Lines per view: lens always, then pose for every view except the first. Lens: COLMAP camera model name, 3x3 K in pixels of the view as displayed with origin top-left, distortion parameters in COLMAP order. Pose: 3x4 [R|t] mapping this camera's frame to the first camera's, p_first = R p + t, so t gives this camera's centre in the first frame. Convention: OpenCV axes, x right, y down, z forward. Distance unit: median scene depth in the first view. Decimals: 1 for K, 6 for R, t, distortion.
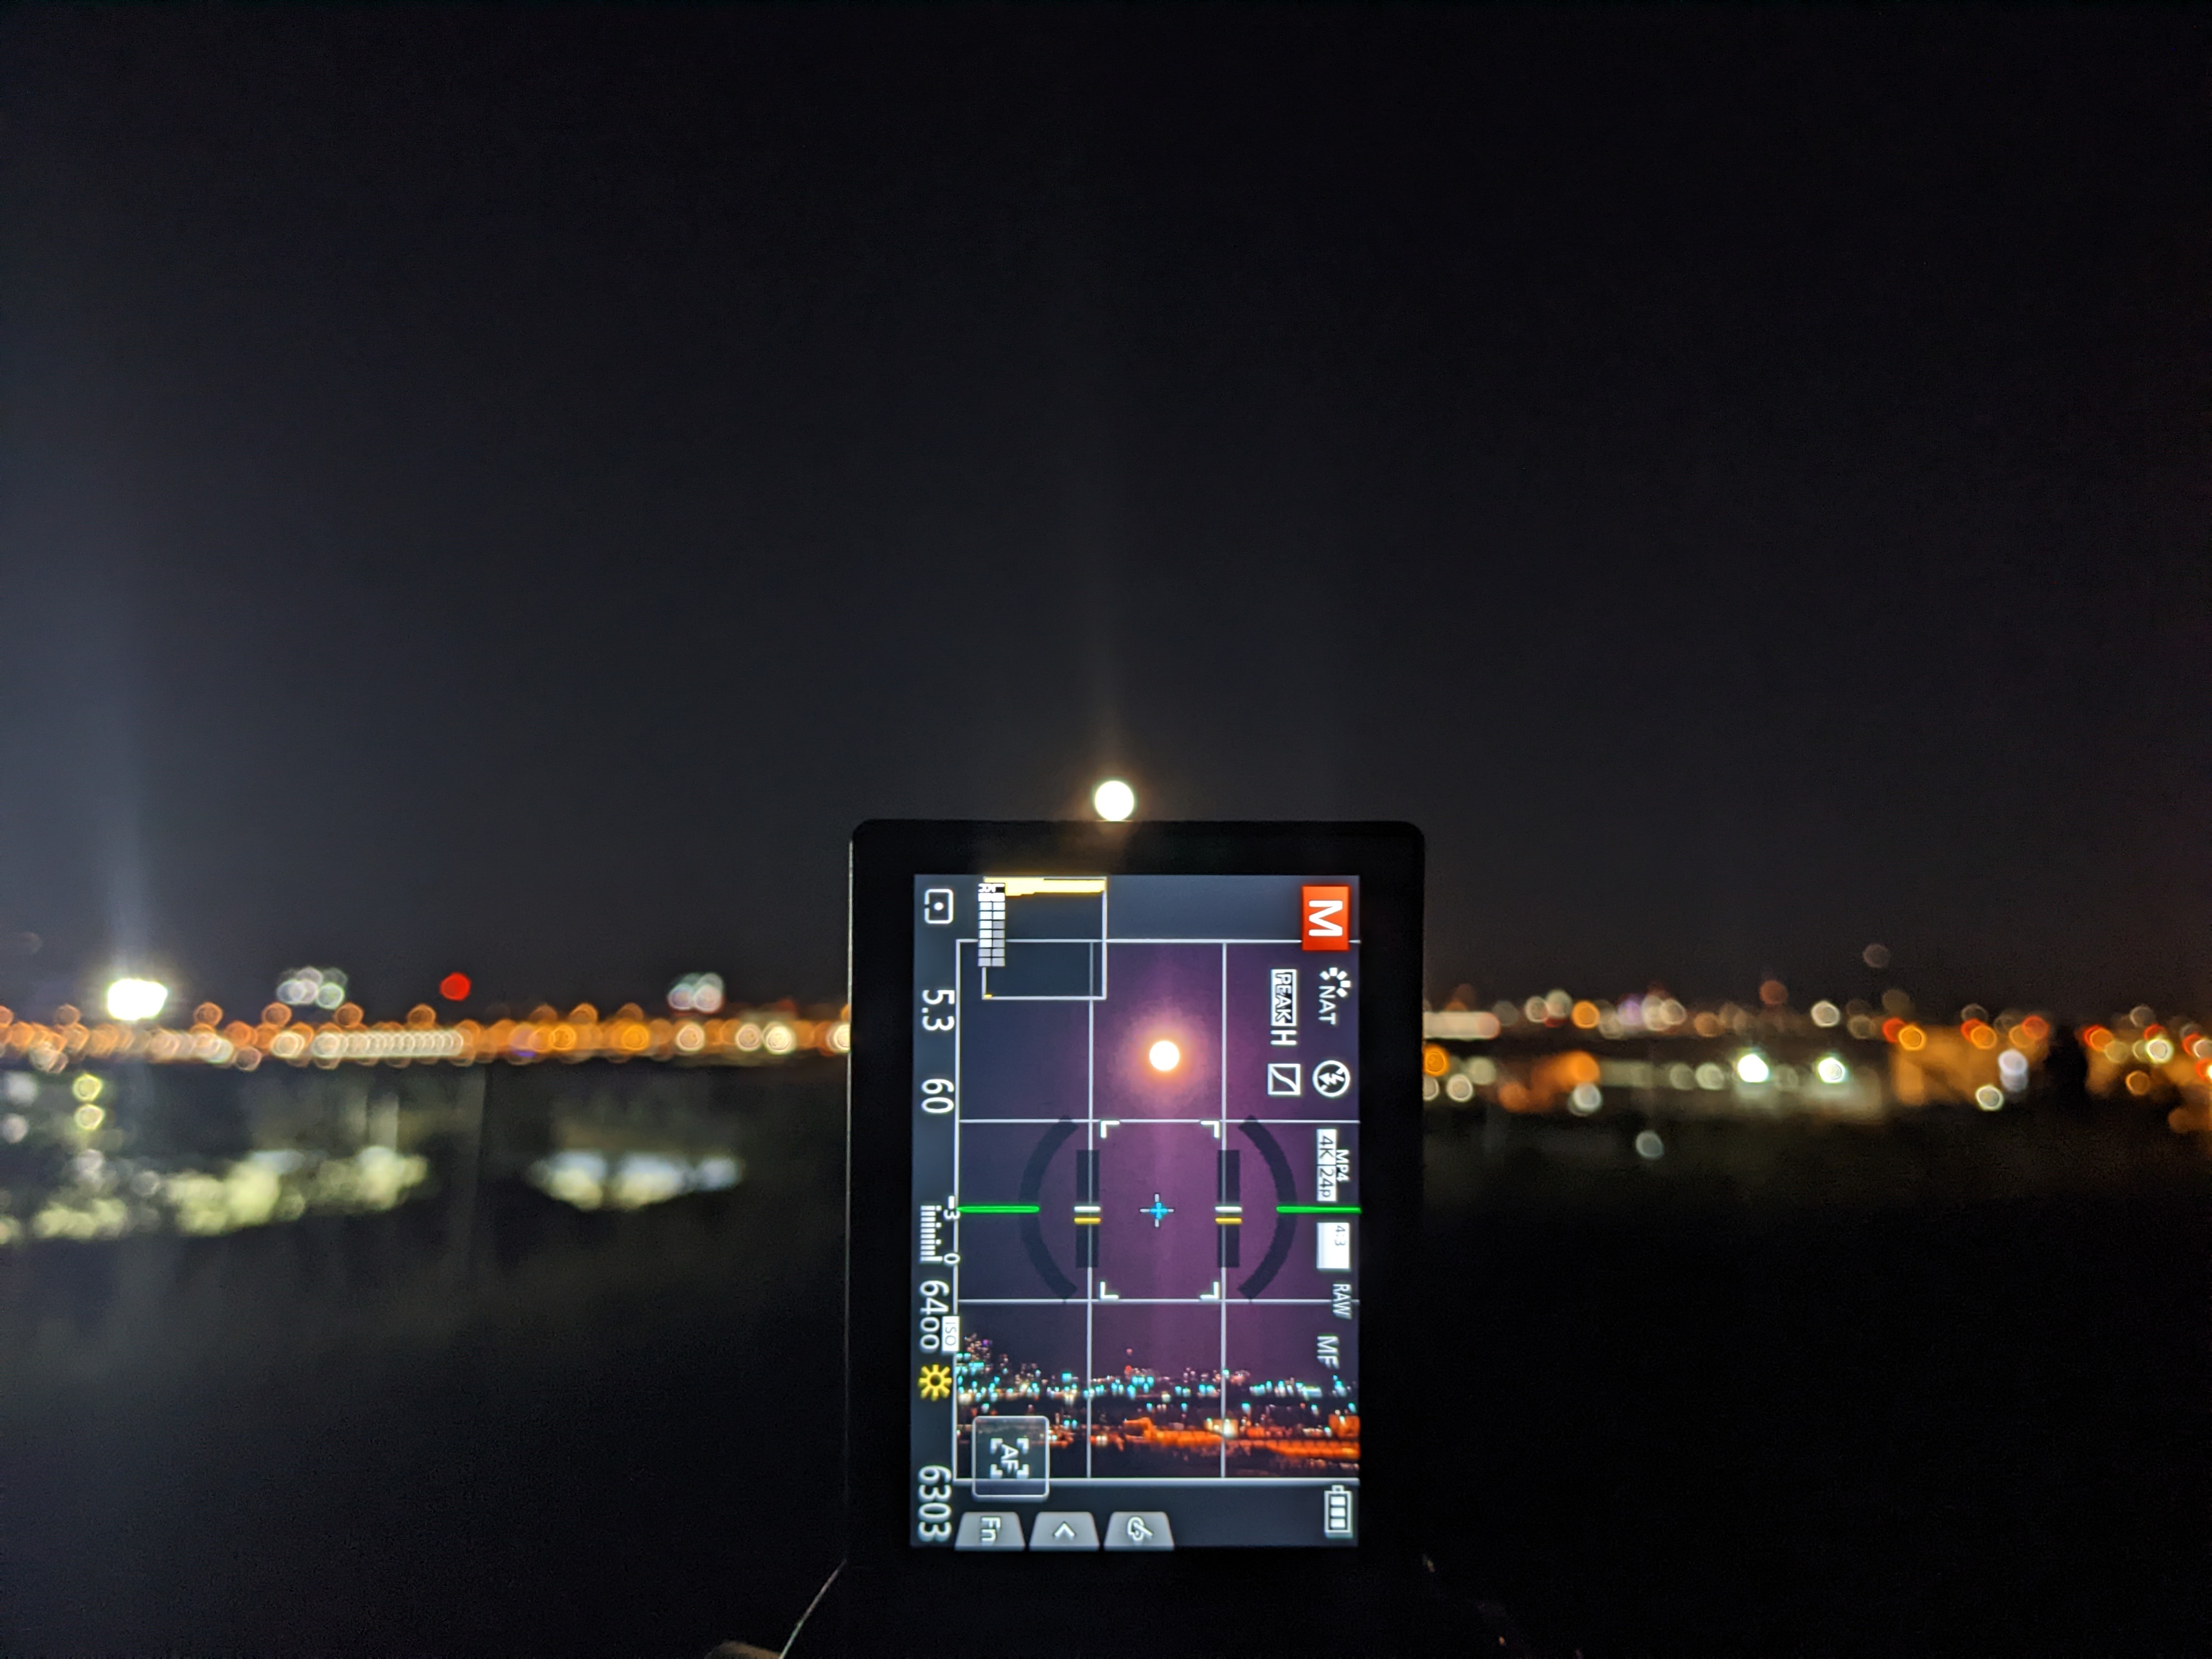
lens RADIAL K [[1857.1, 0, 1094.4], [0, 1857.1, 763.6], [0, 0, 1]] dist [0.074163, -0.129176]
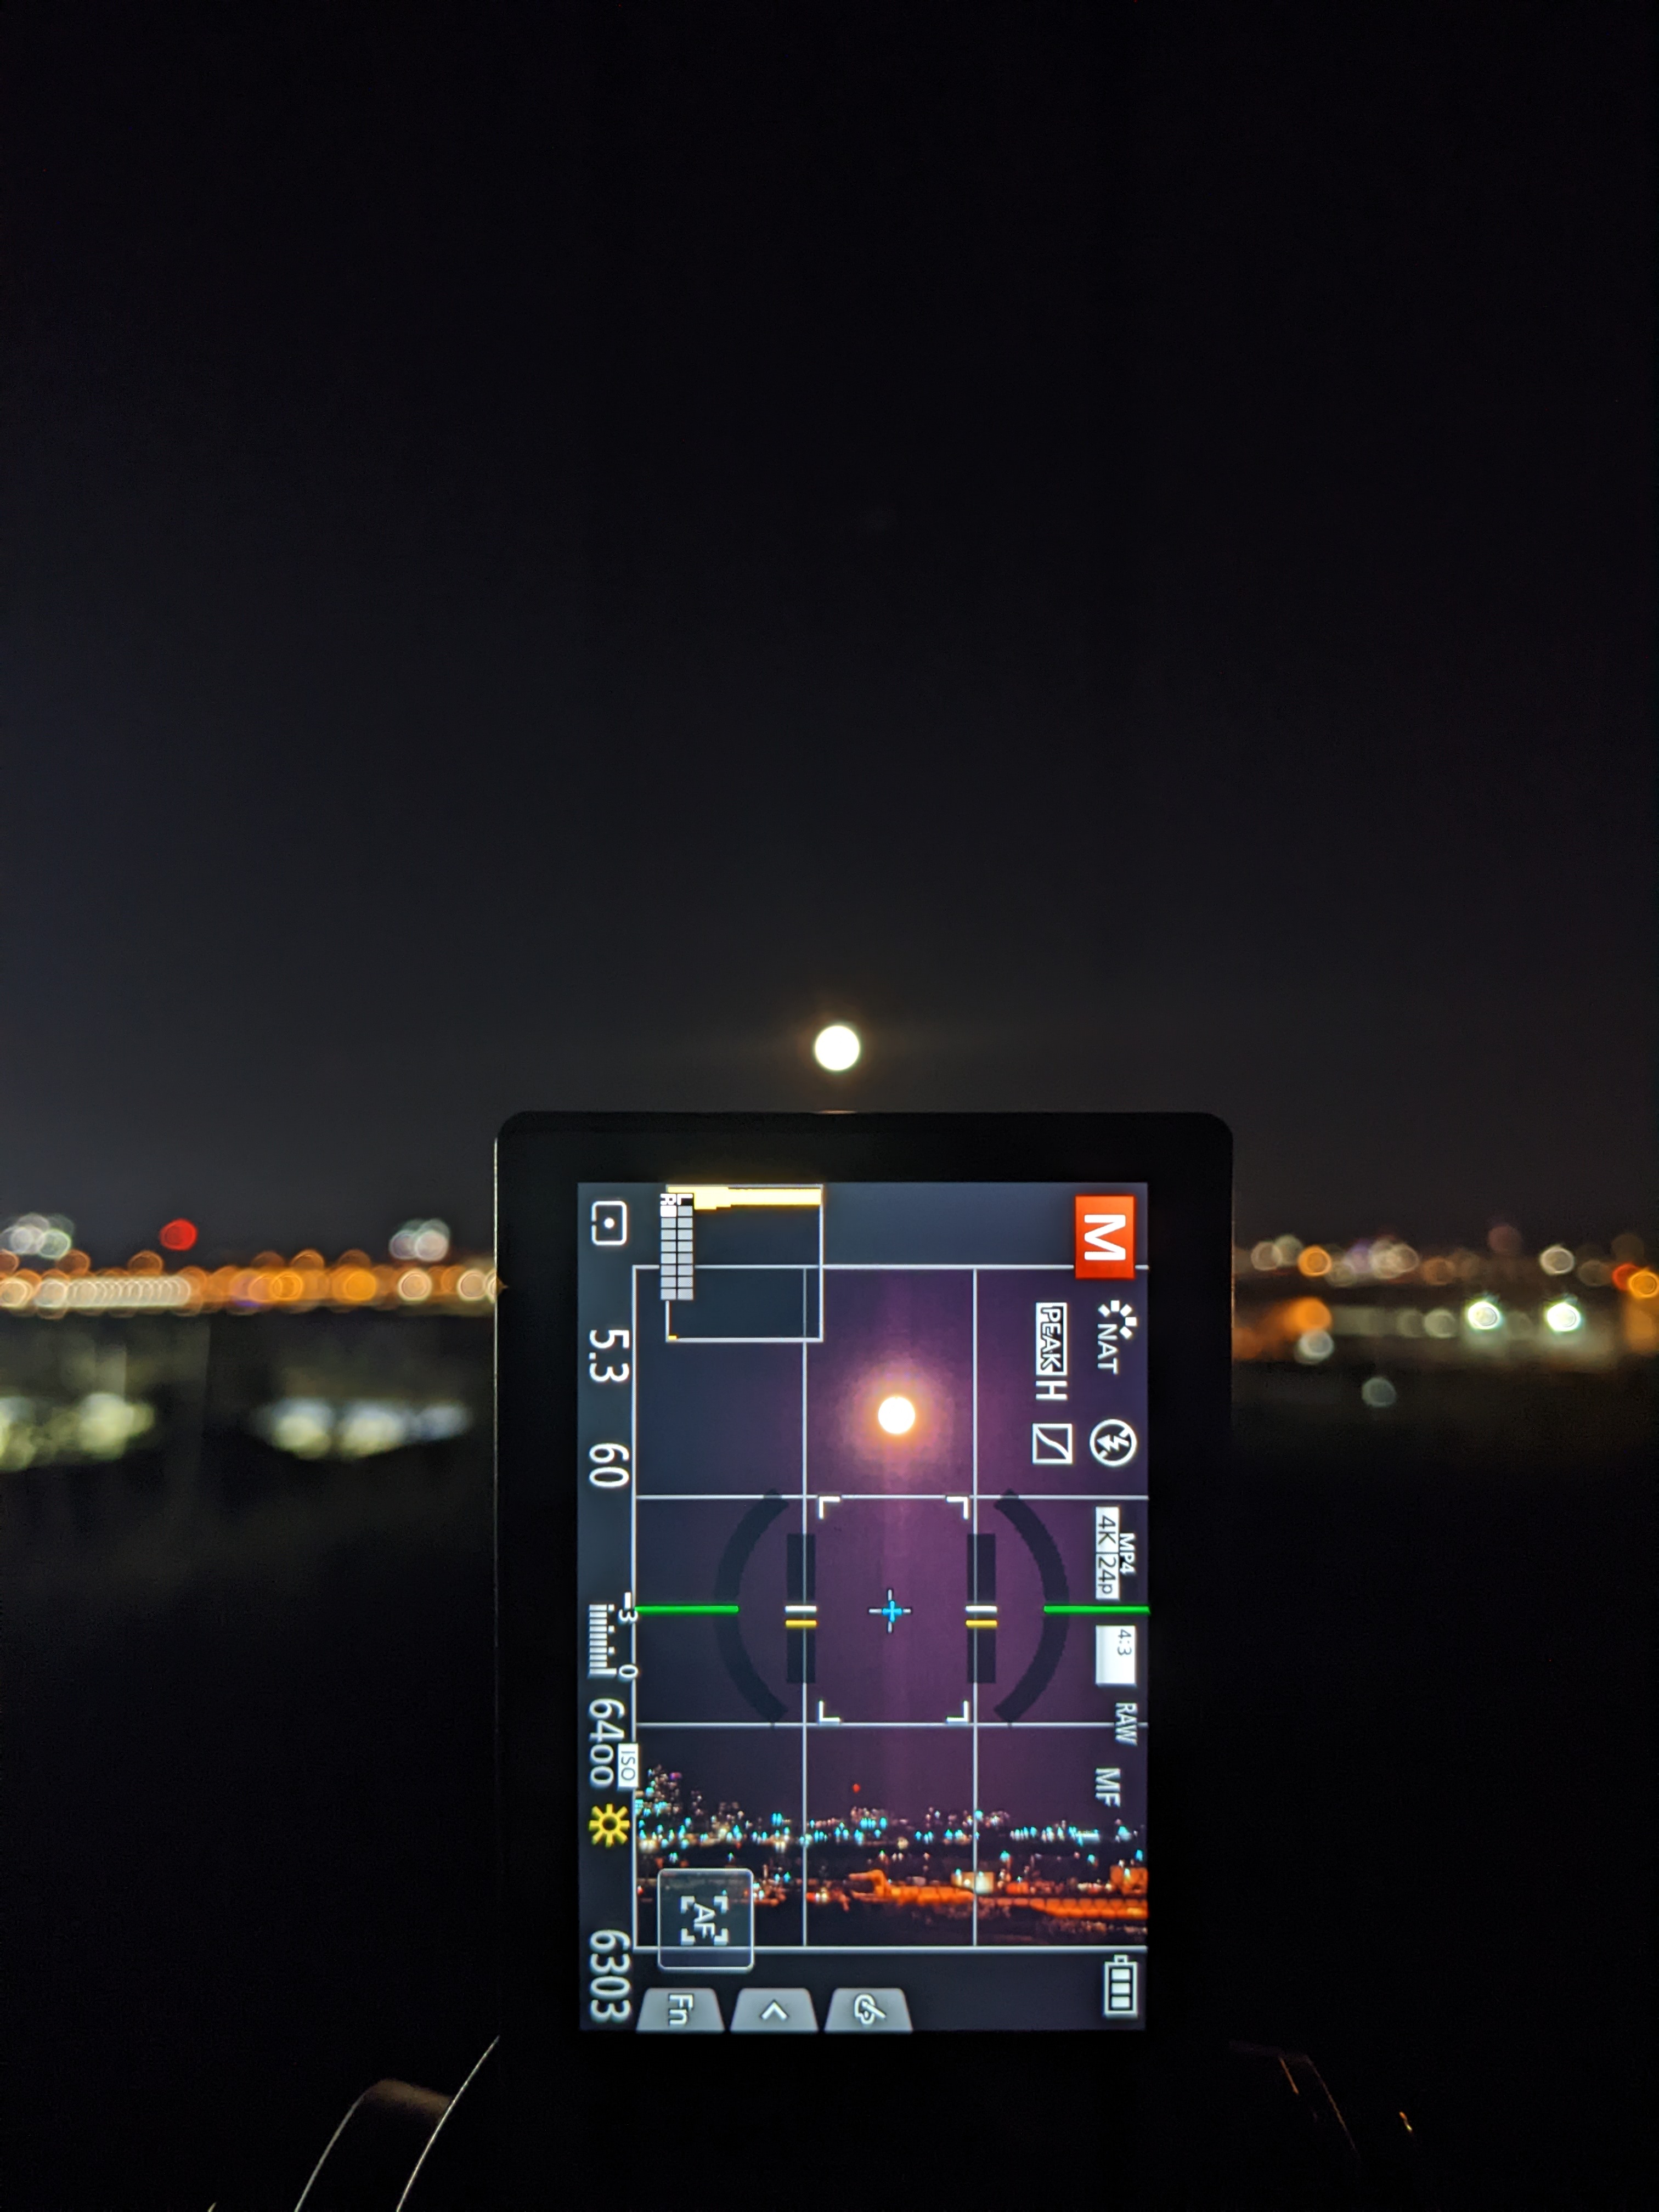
lens RADIAL K [[1857.1, 0, 828.6], [0, 1857.1, 1097.1], [0, 0, 1]] dist [0.074163, -0.129176]
pose [[0.999969, -0.005385, 0.005751, 0.004438], [0.005105, 0.998847, 0.047726, -0.013221], [-0.006002, -0.047696, 0.998844, 0.226190]]
